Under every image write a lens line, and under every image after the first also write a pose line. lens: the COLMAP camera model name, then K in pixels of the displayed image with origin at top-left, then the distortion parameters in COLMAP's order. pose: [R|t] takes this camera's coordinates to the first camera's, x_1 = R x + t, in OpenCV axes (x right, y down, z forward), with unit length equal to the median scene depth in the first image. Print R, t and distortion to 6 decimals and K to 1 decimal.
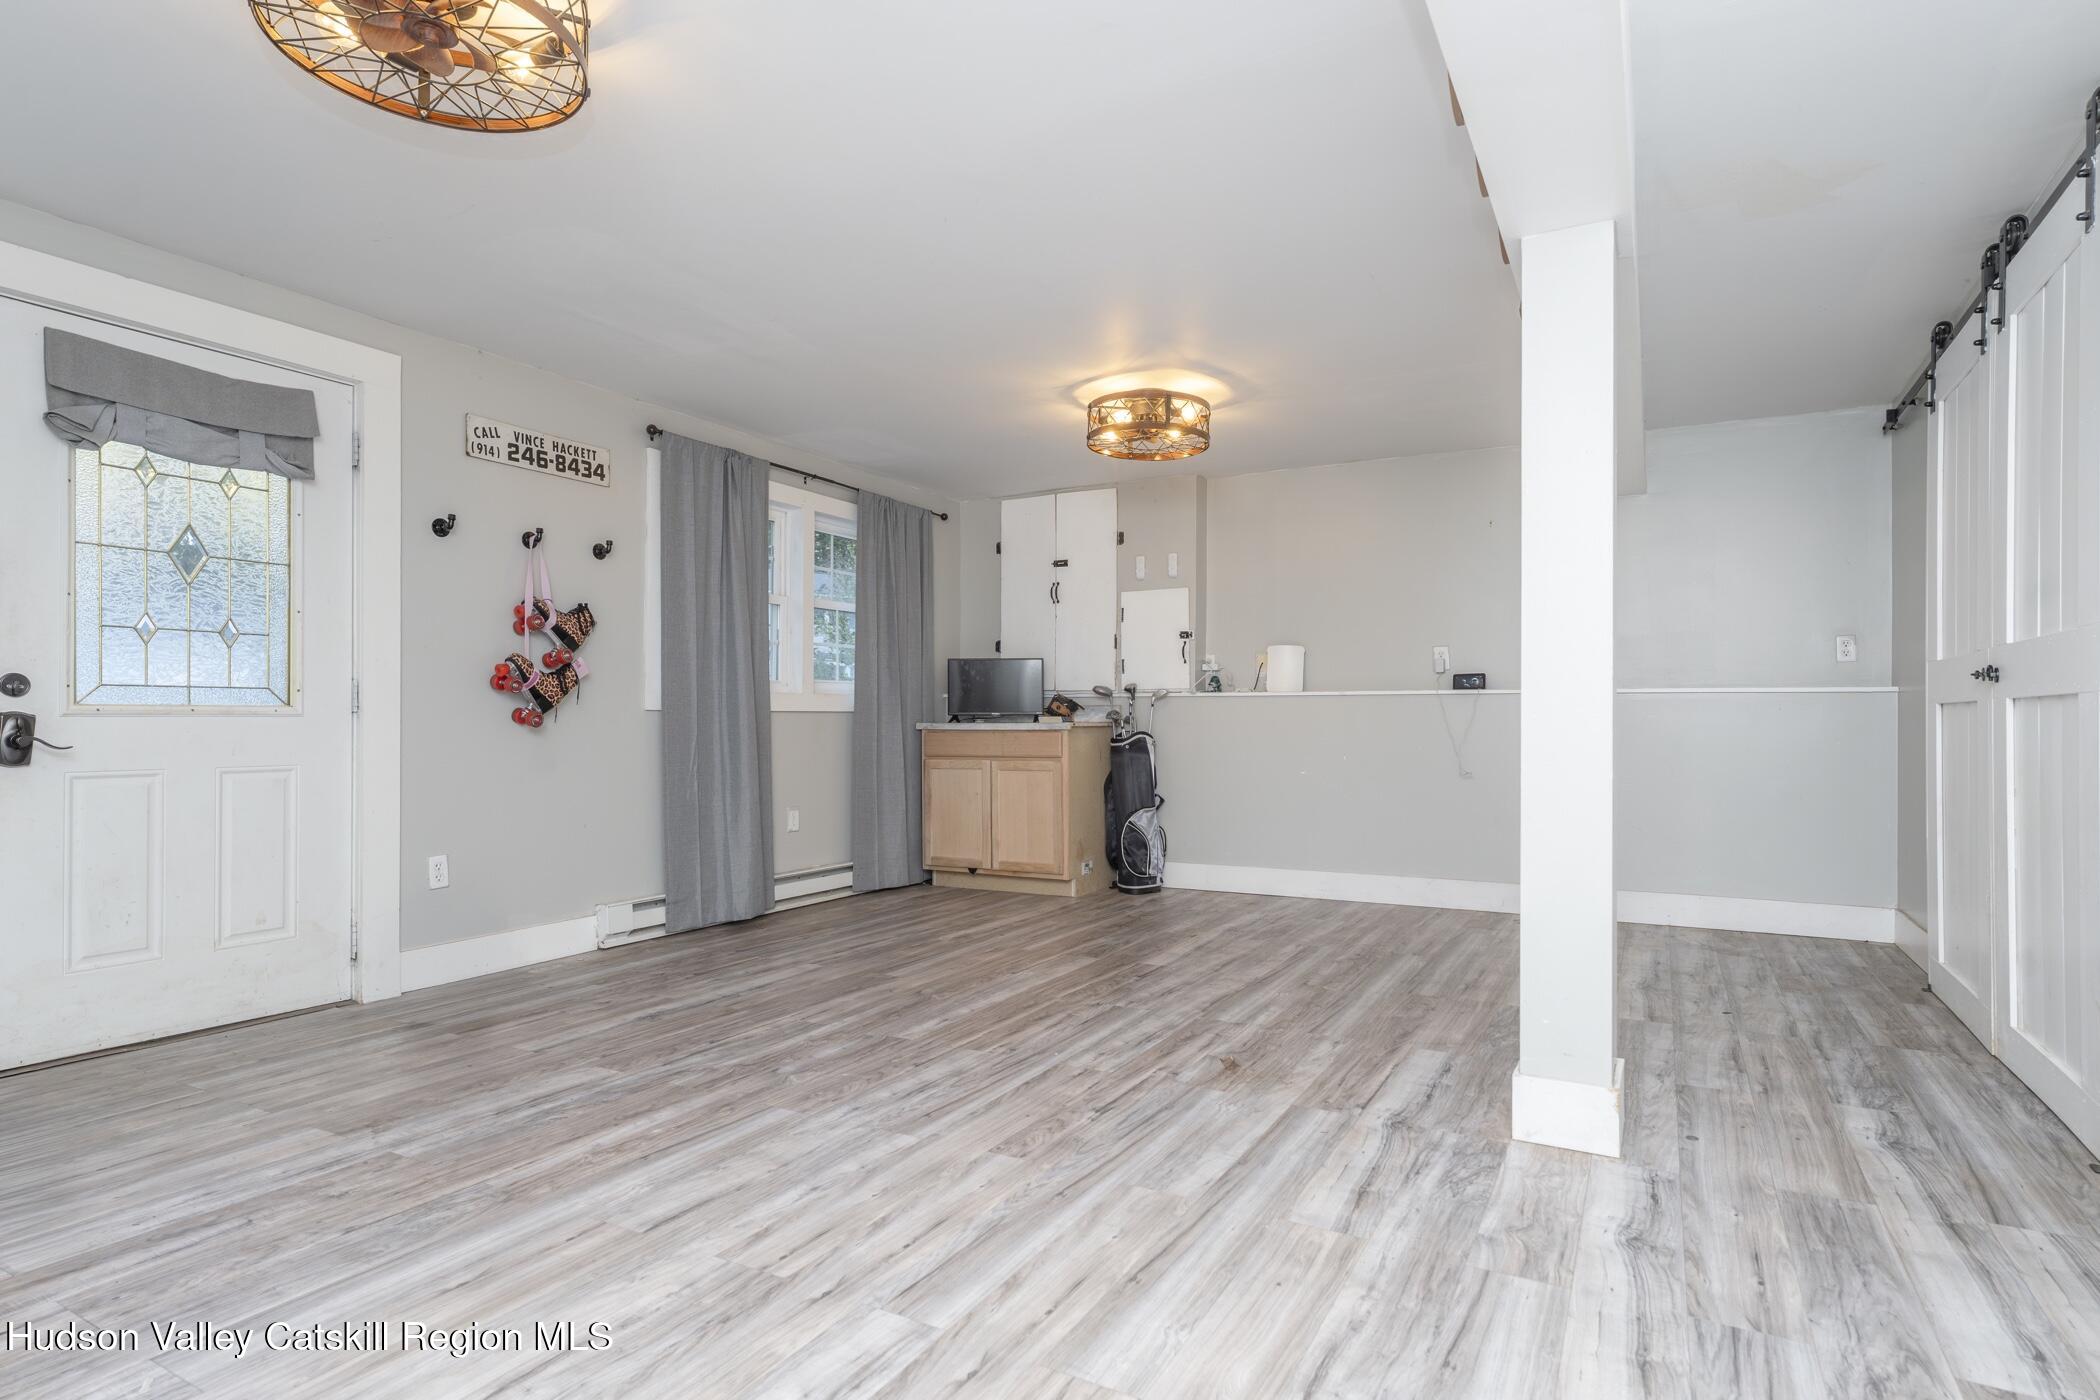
lens RADIAL K [[993.4, 0, 933.0], [0, 993.4, 679.4], [0, 0, 1]] dist [0.000400, -0.000011]
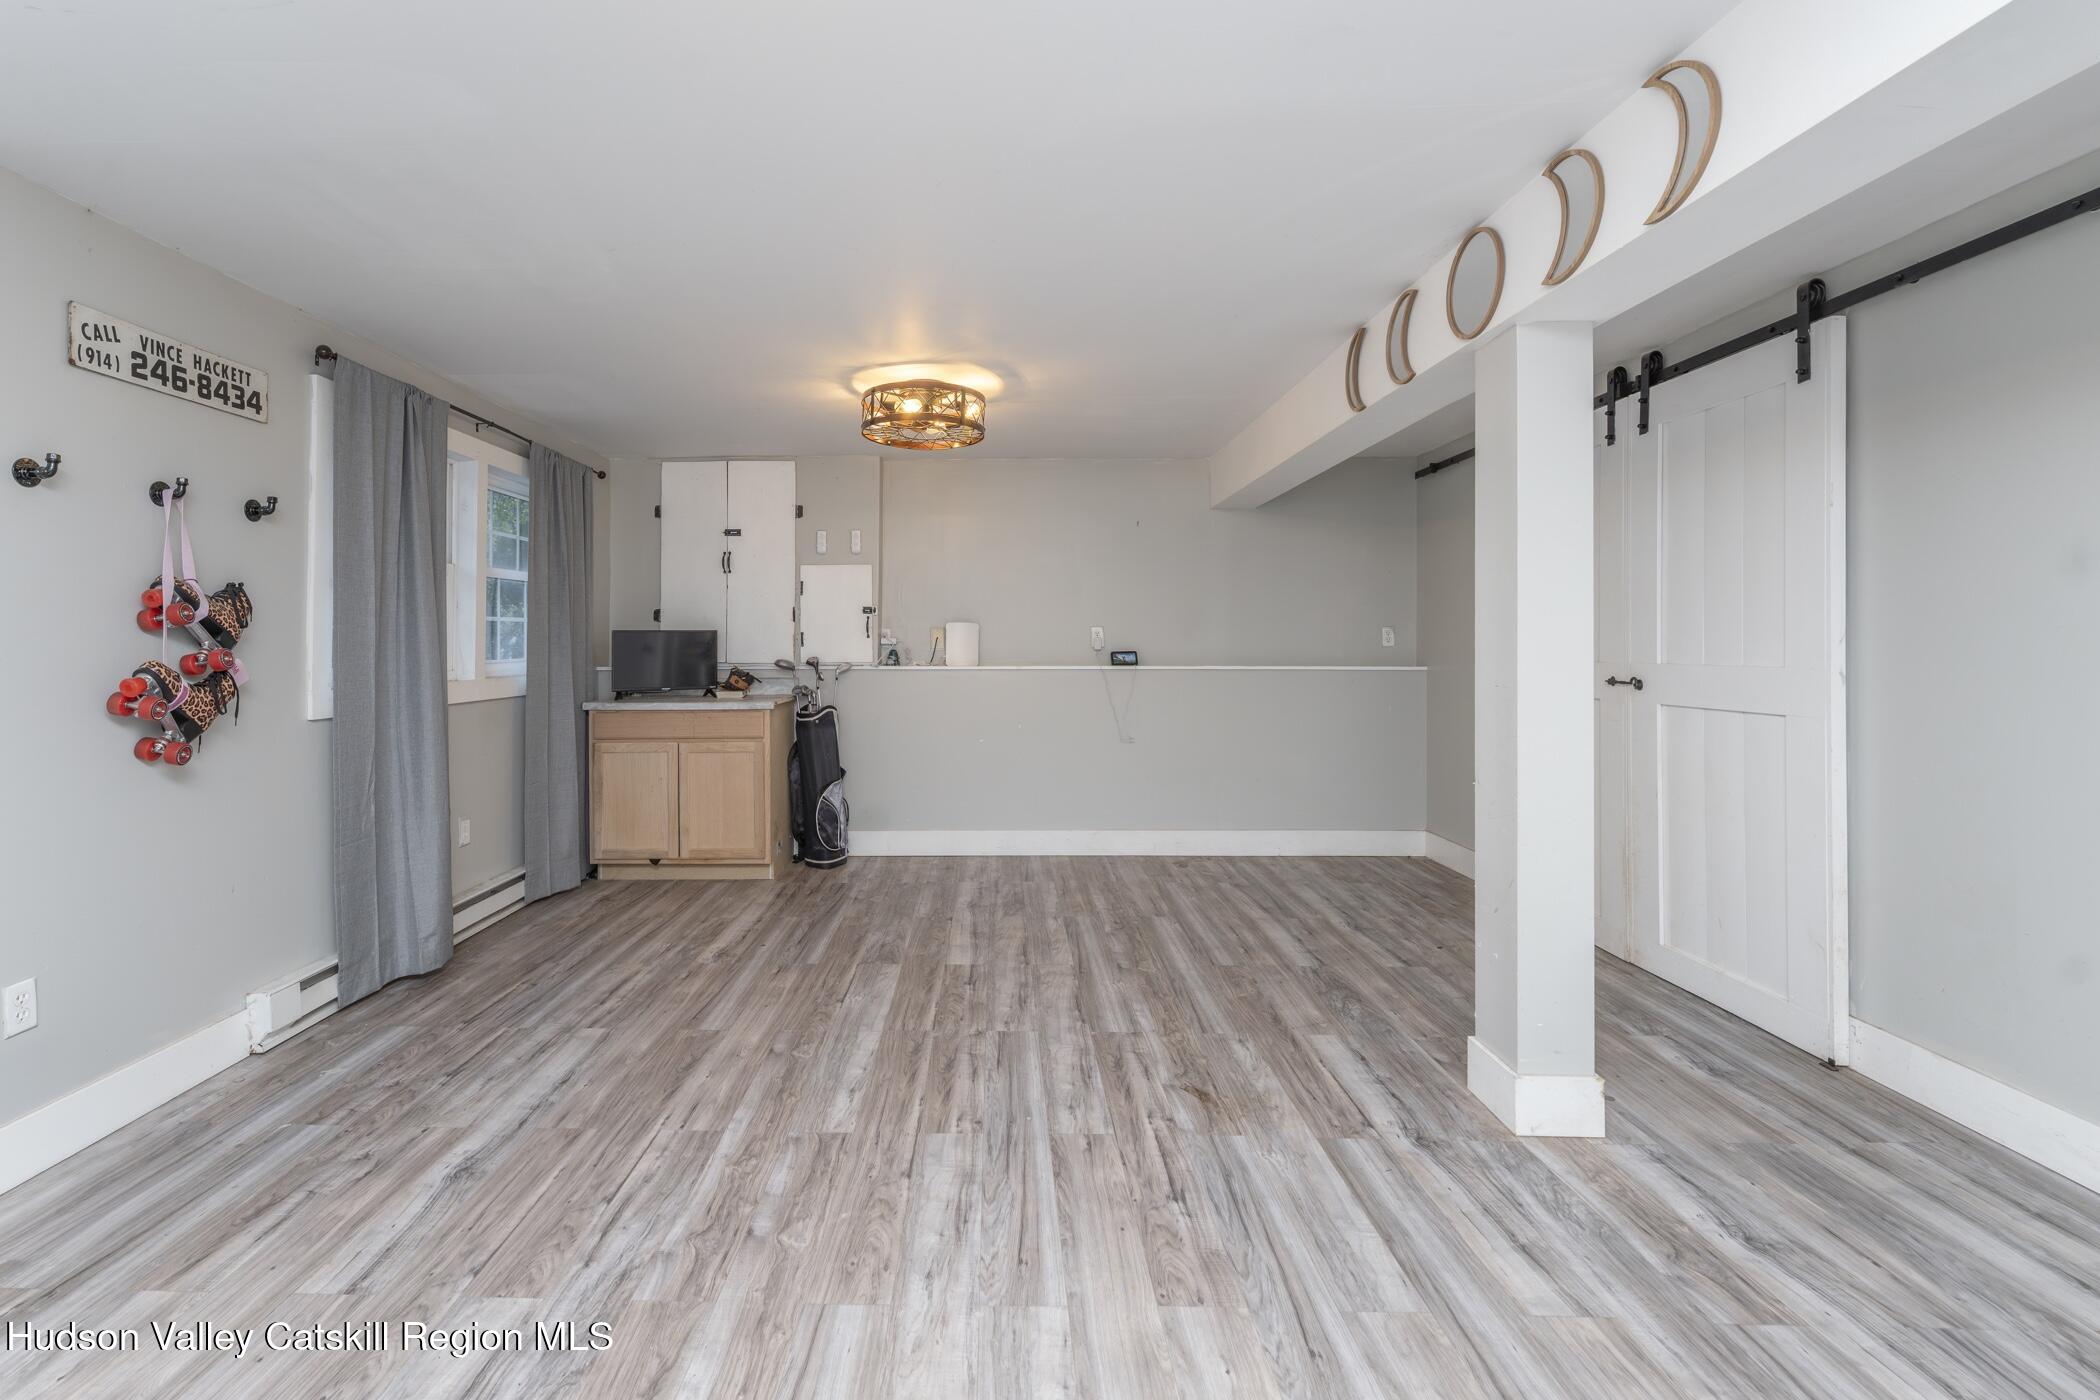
lens RADIAL K [[953.6, 0, 1005.3], [0, 953.6, 633.9], [0, 0, 1]] dist [-0.000712, -0.000138]
pose [[0.891069, 0.004510, 0.453846, -0.176599], [-0.002223, 0.999982, -0.005573, -0.038513], [-0.453863, 0.003957, 0.891063, 0.134393]]
